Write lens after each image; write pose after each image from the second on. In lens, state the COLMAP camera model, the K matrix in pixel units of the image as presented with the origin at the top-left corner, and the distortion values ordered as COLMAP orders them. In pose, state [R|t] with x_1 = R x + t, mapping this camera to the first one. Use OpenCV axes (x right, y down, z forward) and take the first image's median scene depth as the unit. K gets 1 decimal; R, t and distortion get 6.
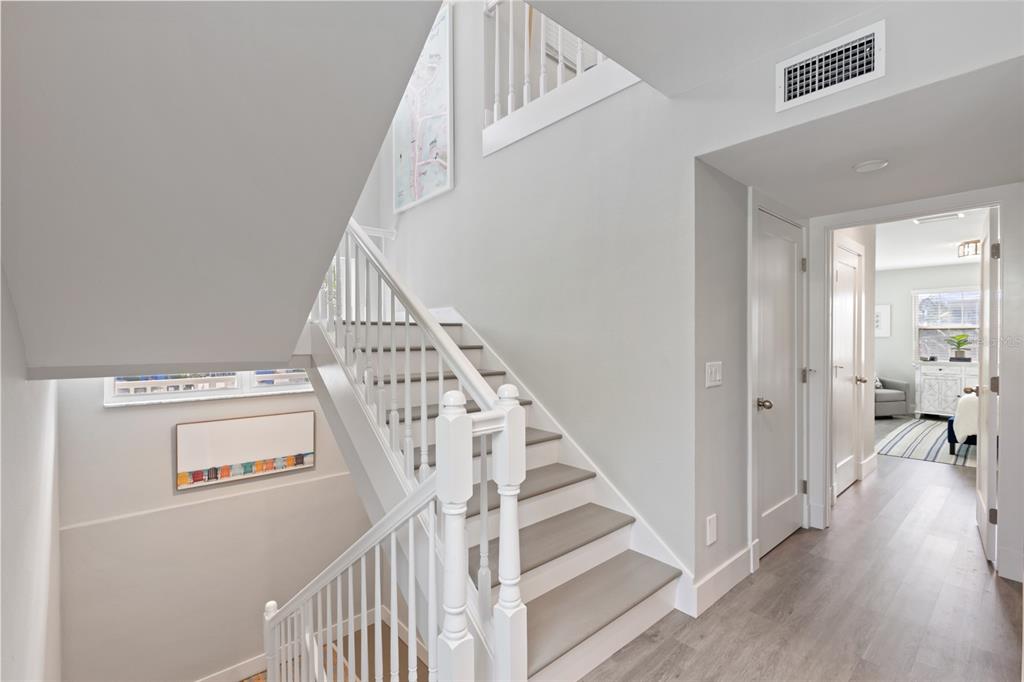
lens RADIAL K [[458.3, 0, 512.5], [0, 458.3, 336.6], [0, 0, 1]] dist [0.004898, -0.000302]
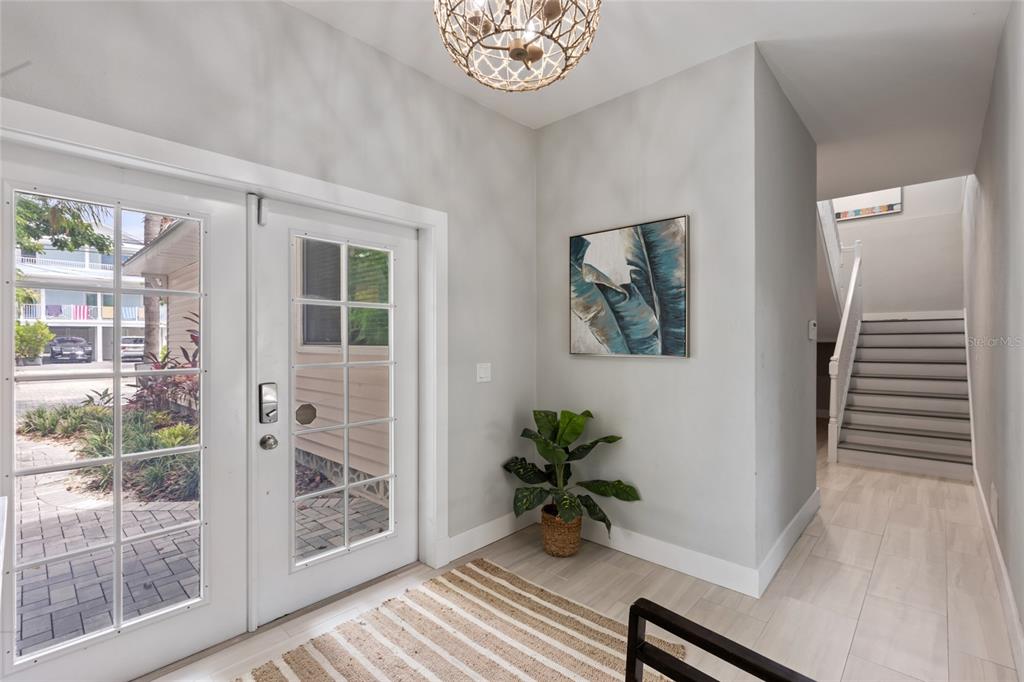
lens RADIAL K [[458.3, 0, 512.5], [0, 458.3, 336.6], [0, 0, 1]] dist [0.004898, -0.000302]
pose [[-0.994936, 0.001819, -0.100498, 1.077566], [0.003380, 0.999876, -0.015372, 0.754804], [0.100457, -0.015634, -0.994819, 2.505503]]
